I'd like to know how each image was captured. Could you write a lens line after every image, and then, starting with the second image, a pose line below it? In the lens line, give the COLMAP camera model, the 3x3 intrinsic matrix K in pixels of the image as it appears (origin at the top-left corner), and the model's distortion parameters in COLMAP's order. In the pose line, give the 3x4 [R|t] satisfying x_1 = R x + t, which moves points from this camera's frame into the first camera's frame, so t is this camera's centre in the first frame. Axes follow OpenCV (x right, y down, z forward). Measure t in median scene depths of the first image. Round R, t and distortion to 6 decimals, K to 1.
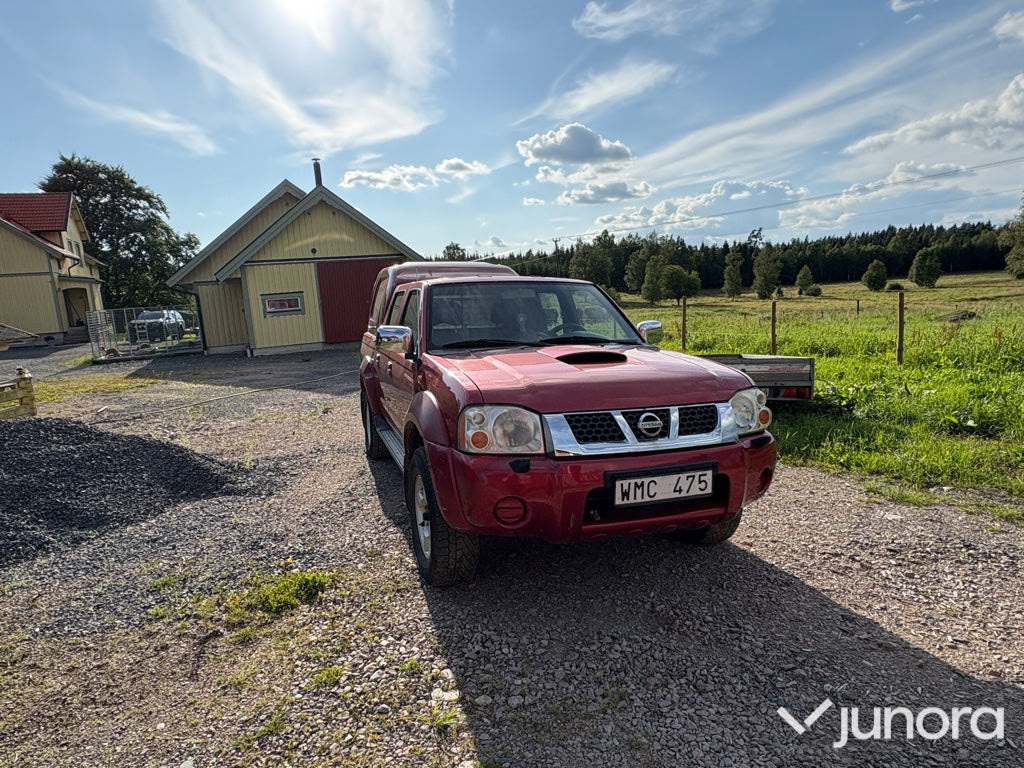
lens RADIAL K [[670.1, 0, 508.9], [0, 670.1, 386.2], [0, 0, 1]] dist [-0.001303, 0.002922]
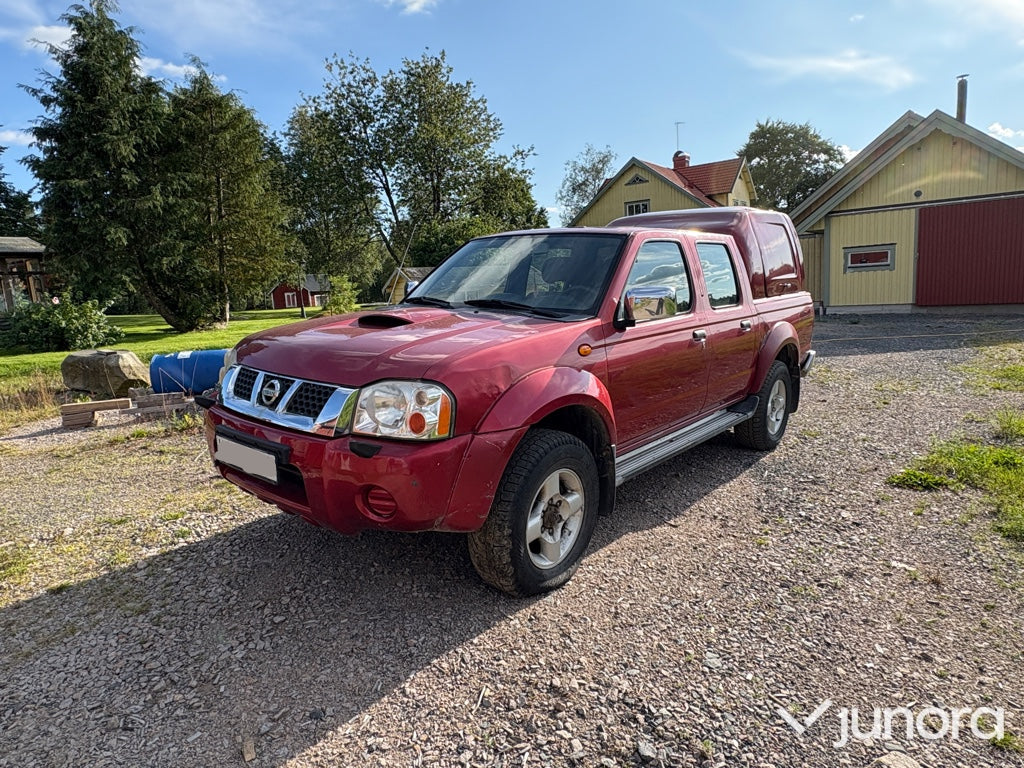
lens RADIAL K [[670.1, 0, 508.9], [0, 670.1, 386.2], [0, 0, 1]] dist [-0.001303, 0.002922]
pose [[0.476515, 0.163001, -0.863923, 0.223233], [-0.103714, 0.986223, 0.128871, -0.020276], [0.873027, 0.028192, 0.486856, 0.154820]]
